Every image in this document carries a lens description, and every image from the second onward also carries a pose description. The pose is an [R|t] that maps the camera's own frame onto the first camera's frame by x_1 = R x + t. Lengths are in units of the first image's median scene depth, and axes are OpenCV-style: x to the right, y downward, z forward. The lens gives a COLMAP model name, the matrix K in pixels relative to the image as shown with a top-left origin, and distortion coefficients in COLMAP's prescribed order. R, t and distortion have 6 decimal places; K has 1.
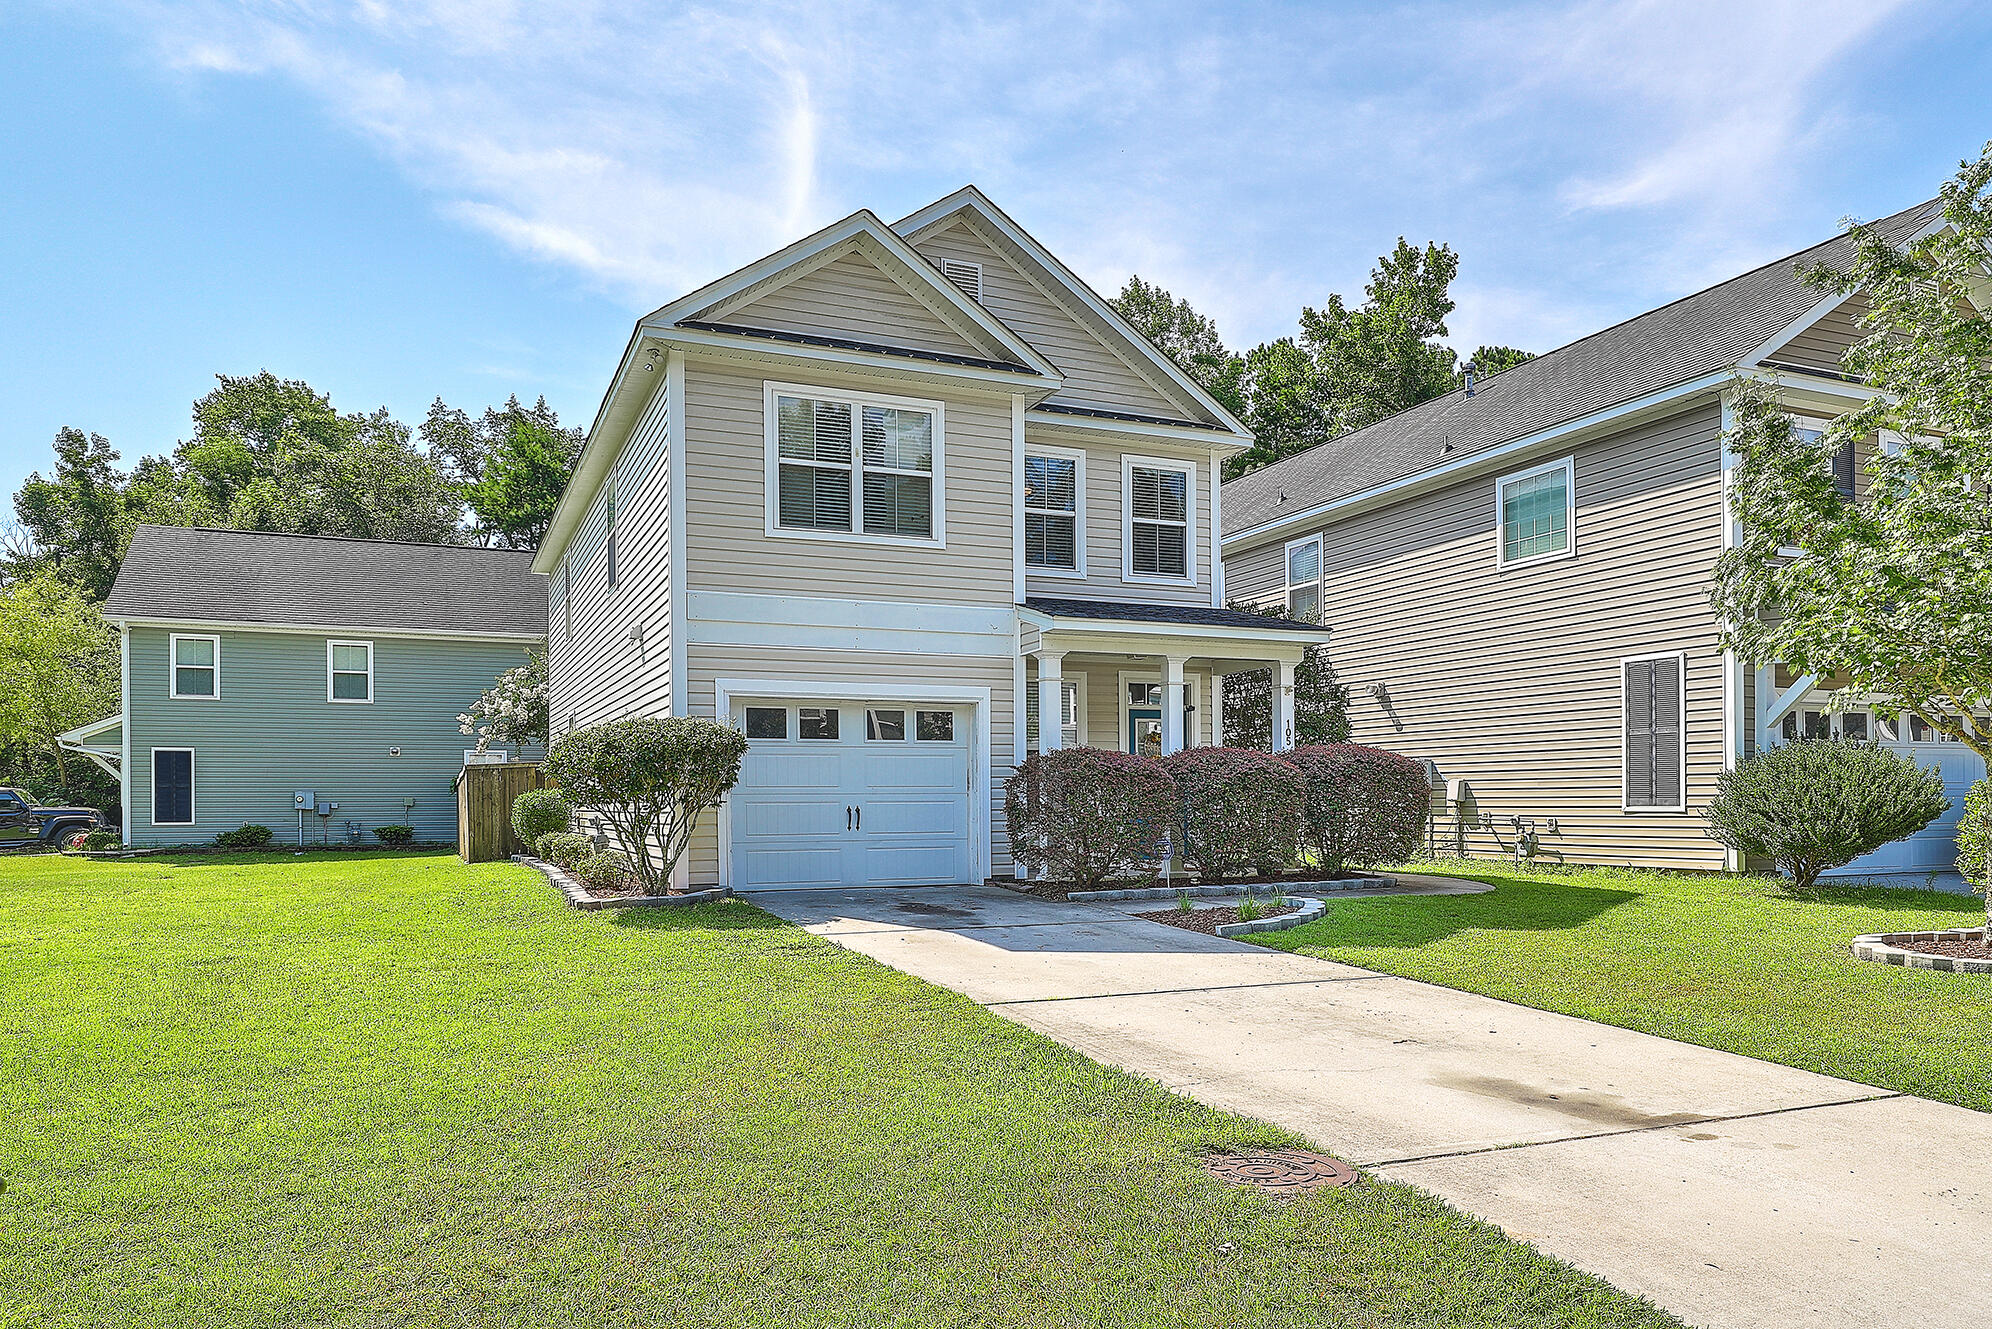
lens RADIAL K [[1343.8, 0, 1005.3], [0, 1343.8, 770.5], [0, 0, 1]] dist [-0.003126, 0.001603]
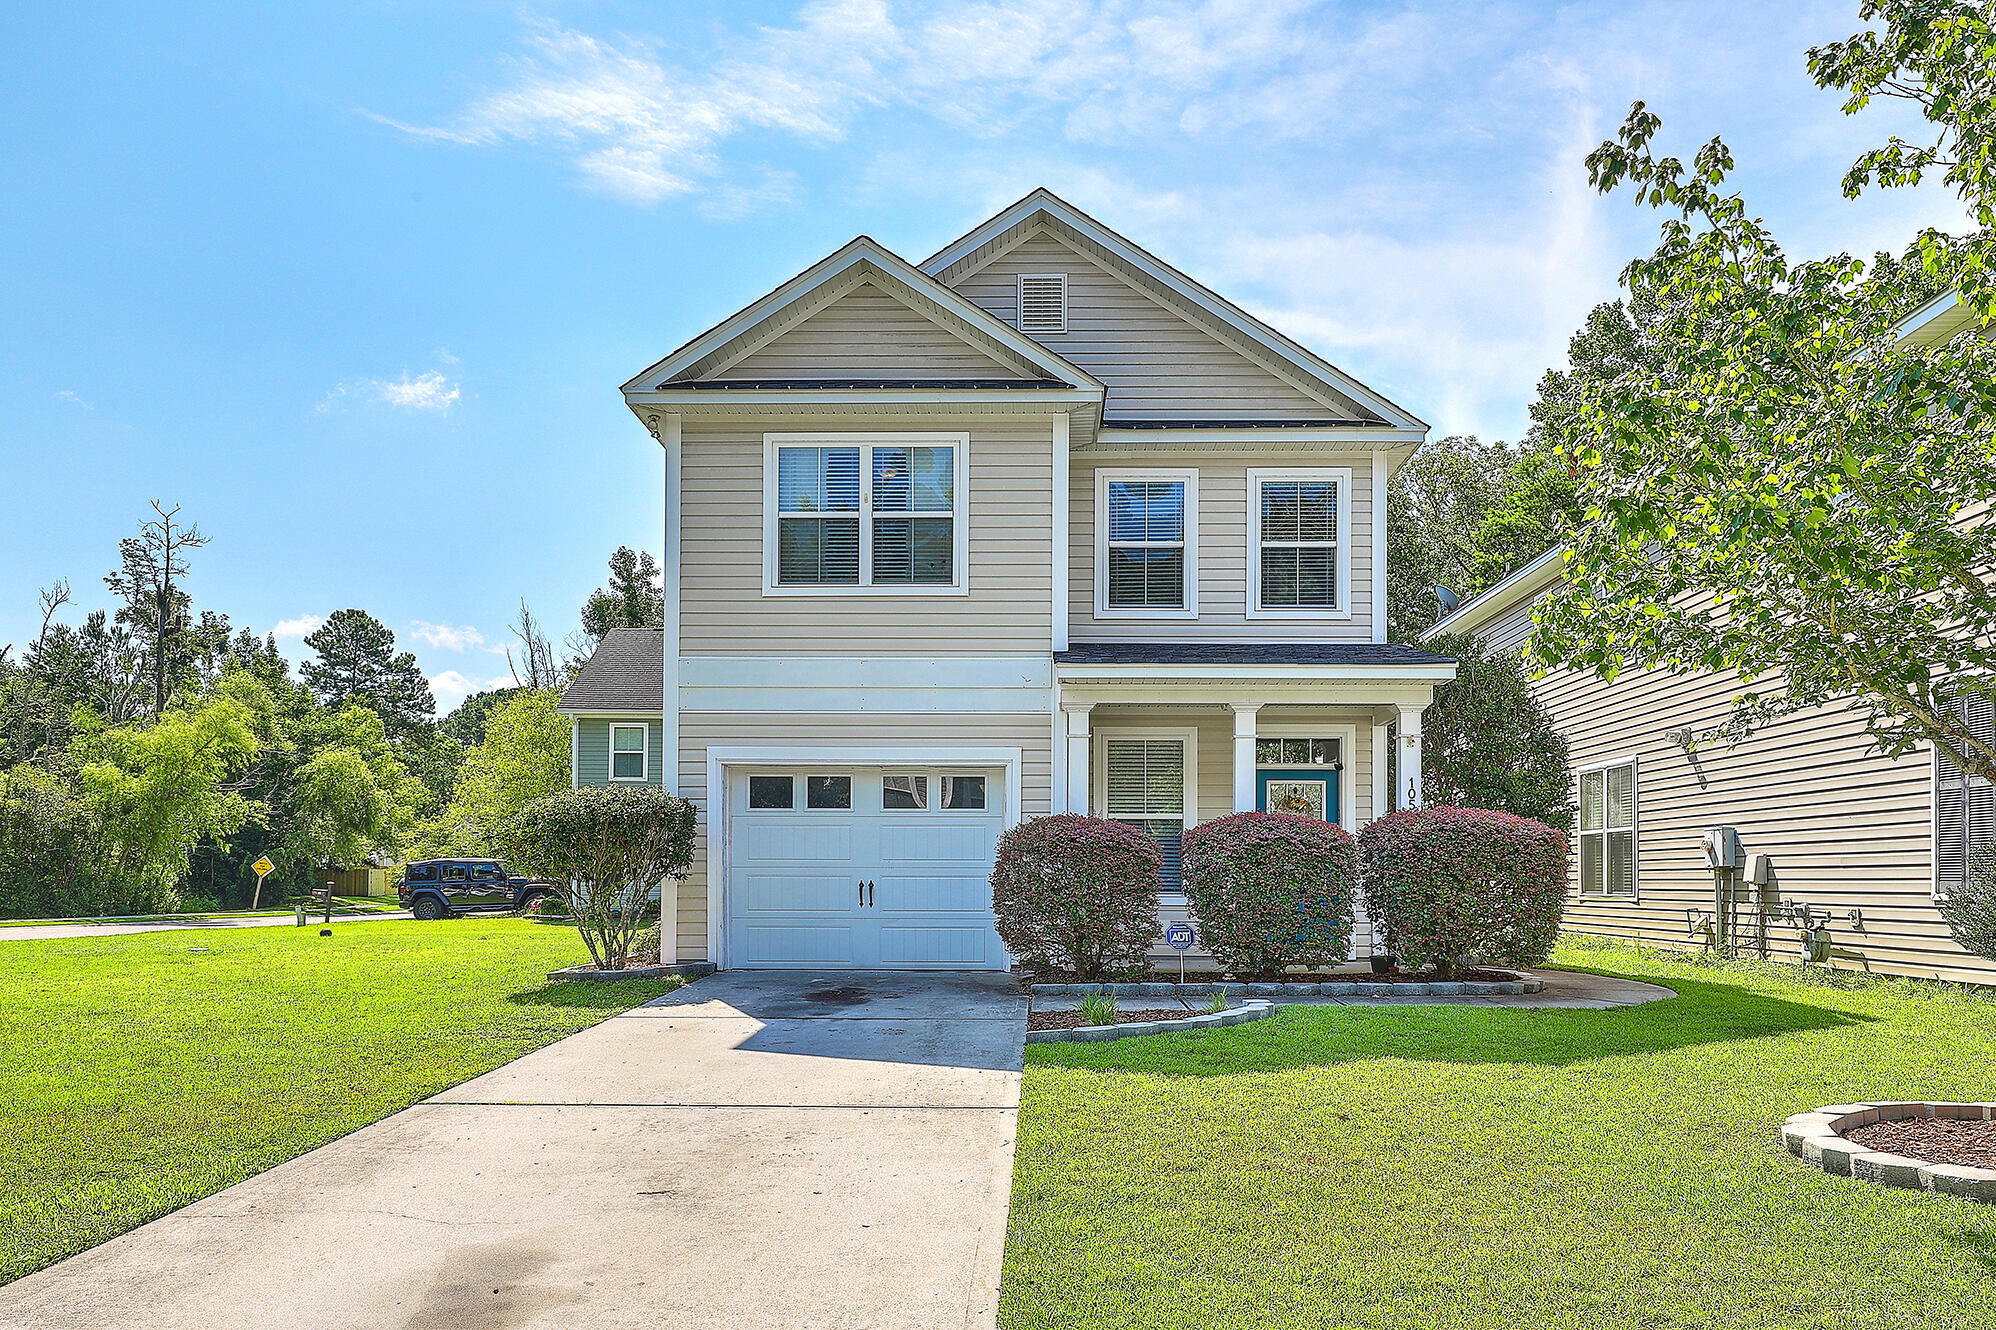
lens RADIAL K [[1398.5, 0, 1069.9], [0, 1398.5, 819.5], [0, 0, 1]] dist [0.005069, 0.001551]
pose [[0.909793, -0.008081, -0.414984, 0.355102], [0.000332, 0.999824, -0.018742, 0.002363], [0.415062, 0.016913, 0.909636, 0.157766]]
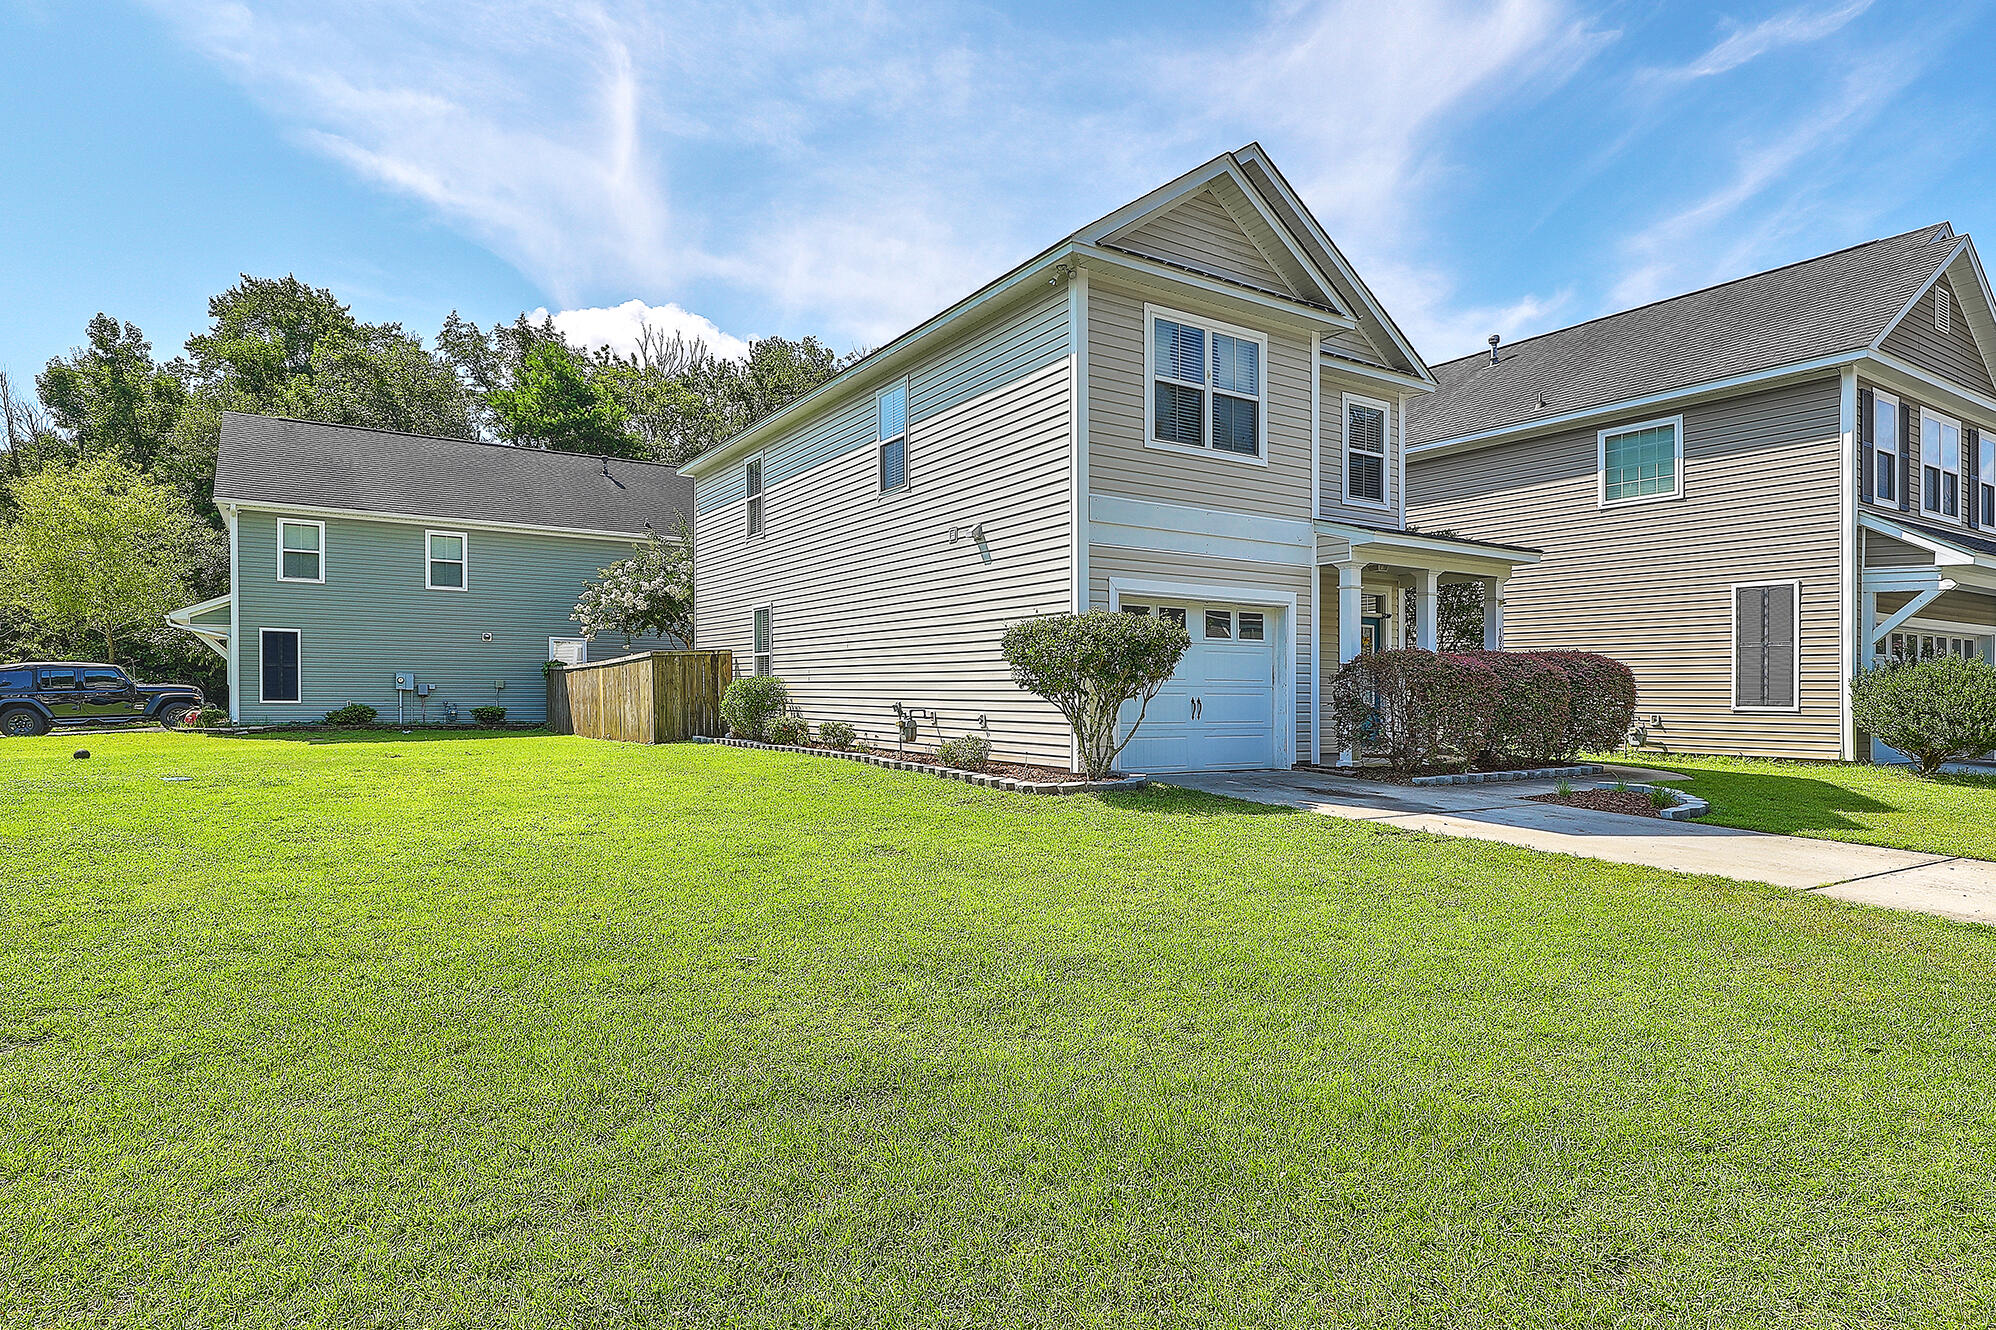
lens RADIAL K [[1117.9, 0, 984.0], [0, 1117.9, 667.8], [0, 0, 1]] dist [-0.003532, -0.001664]
pose [[0.987462, 0.018214, 0.156802, -0.366122], [-0.018698, 0.999824, 0.001613, 0.003165], [-0.156745, -0.004524, 0.987629, 0.110677]]
